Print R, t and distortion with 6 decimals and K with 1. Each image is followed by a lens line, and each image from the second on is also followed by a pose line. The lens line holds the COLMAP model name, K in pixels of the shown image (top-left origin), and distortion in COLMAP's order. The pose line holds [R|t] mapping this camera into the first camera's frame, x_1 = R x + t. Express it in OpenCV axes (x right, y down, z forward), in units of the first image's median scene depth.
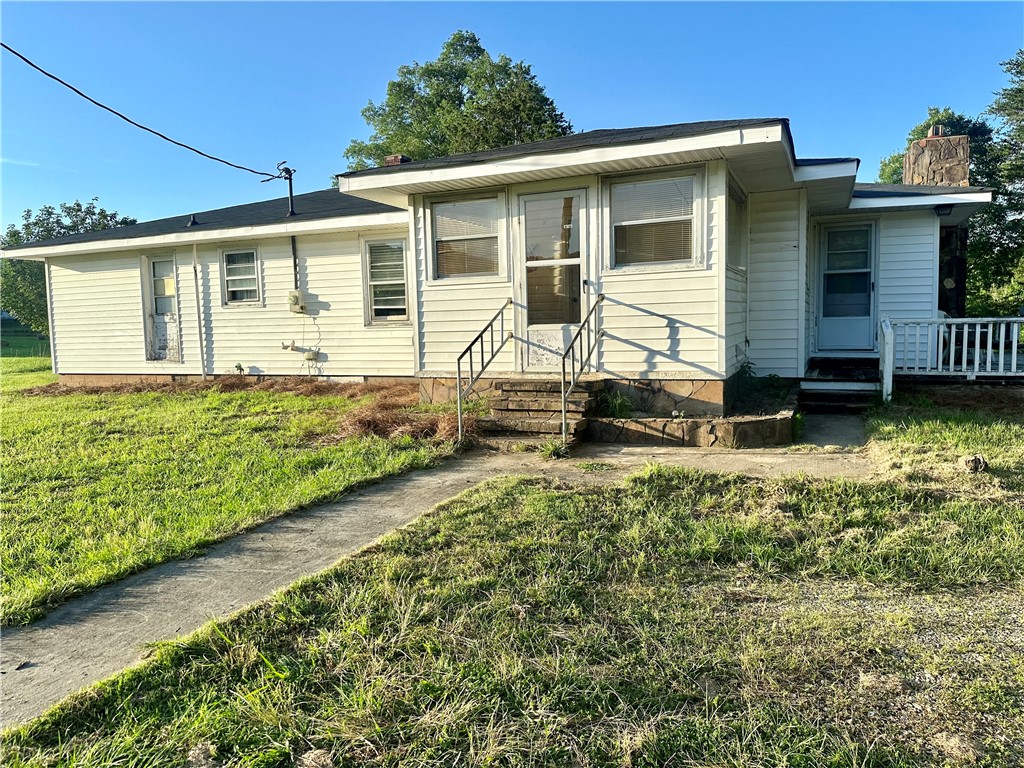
lens RADIAL K [[718.9, 0, 509.9], [0, 718.9, 384.5], [0, 0, 1]] dist [0.017326, -0.009653]
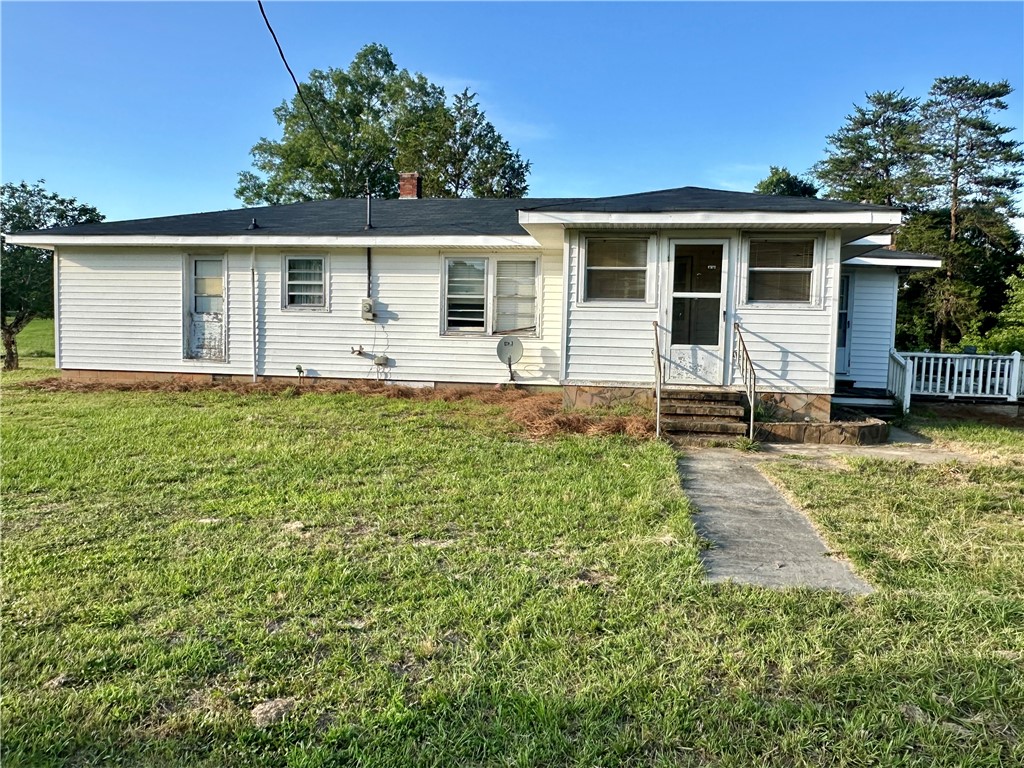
lens RADIAL K [[718.9, 0, 514.5], [0, 718.9, 384.3], [0, 0, 1]] dist [0.017326, -0.009653]
pose [[0.968281, 0.030596, 0.247985, -0.345478], [-0.026542, 0.999454, -0.019677, 0.009889], [-0.248451, 0.012471, 0.968564, -0.075214]]
